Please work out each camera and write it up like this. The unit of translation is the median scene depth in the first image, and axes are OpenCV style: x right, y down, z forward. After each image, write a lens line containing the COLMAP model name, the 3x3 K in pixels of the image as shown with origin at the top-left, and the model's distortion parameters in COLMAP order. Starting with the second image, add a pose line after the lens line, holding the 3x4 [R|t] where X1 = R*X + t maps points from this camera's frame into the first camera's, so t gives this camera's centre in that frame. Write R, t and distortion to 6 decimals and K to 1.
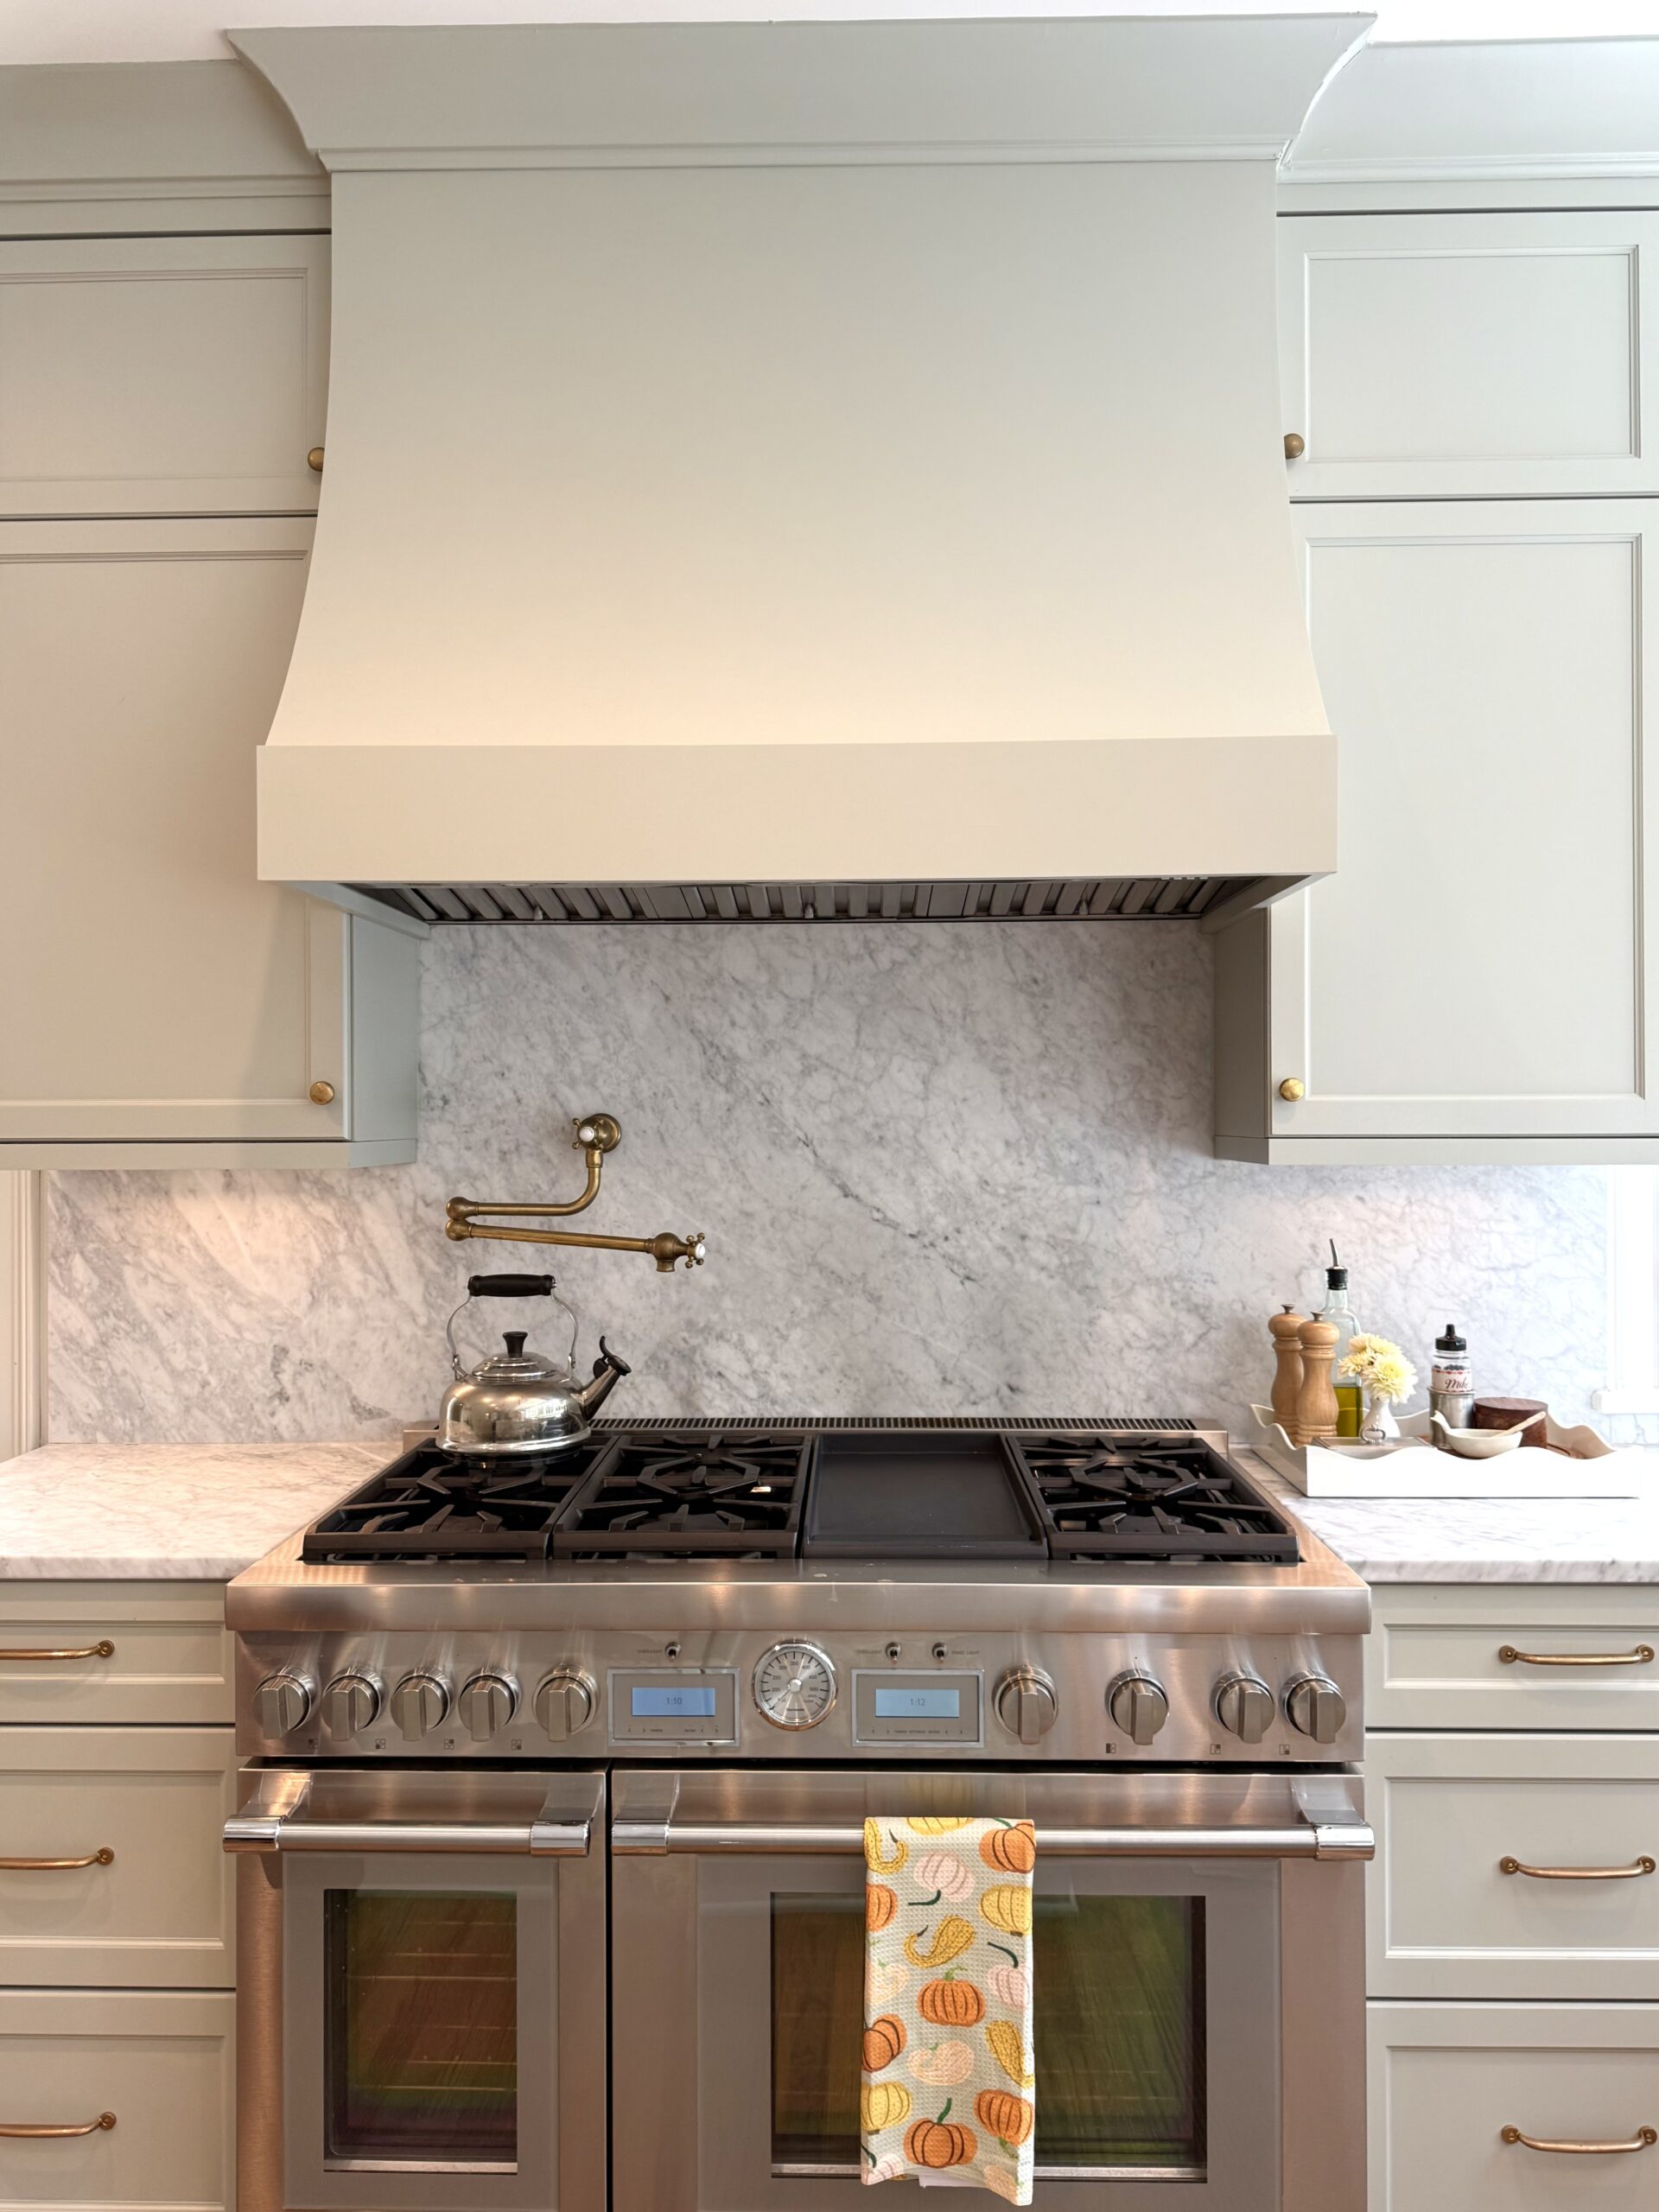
lens RADIAL K [[1593.1, 0, 829.5], [0, 1593.1, 1106.0], [0, 0, 1]] dist [0.149986, -0.232352]
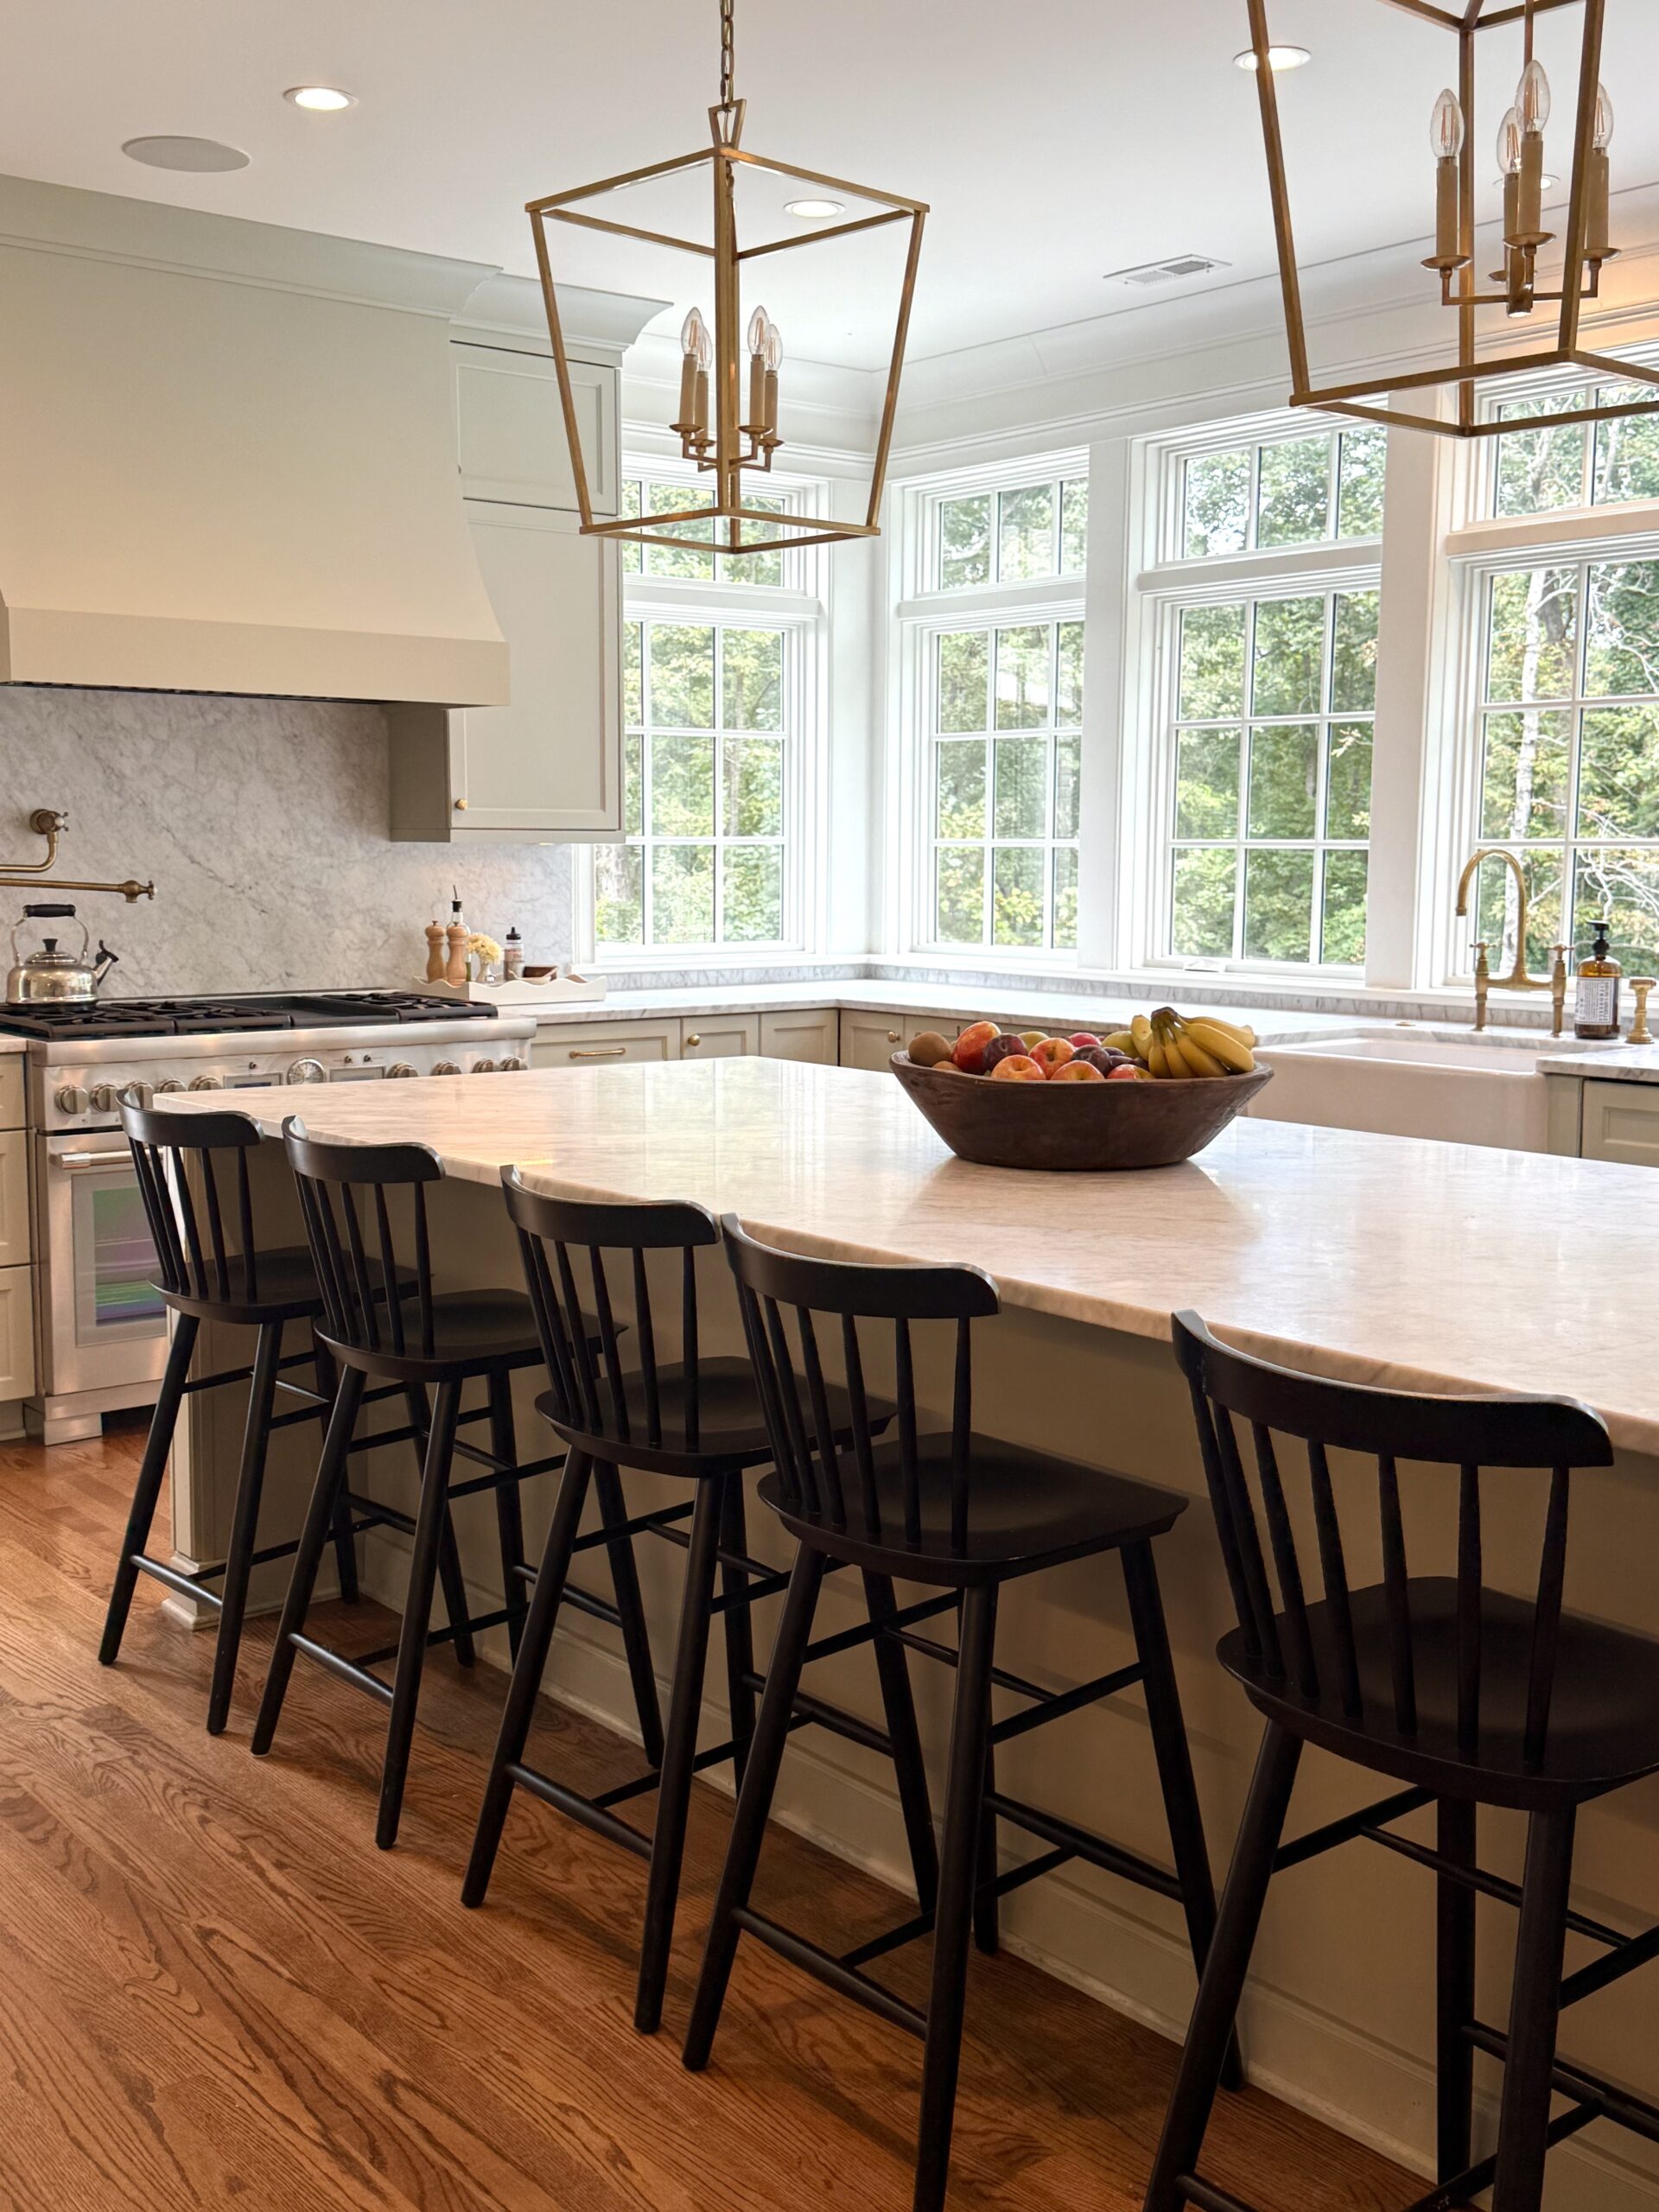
lens RADIAL K [[2300.5, 0, 829.5], [0, 2300.5, 1106.0], [0, 0, 1]] dist [0.001926, 0.007580]
pose [[0.758758, -0.063032, 0.648315, -1.053264], [-0.016778, 0.993086, 0.116188, 0.018905], [-0.651156, -0.099036, 0.752454, -1.252650]]
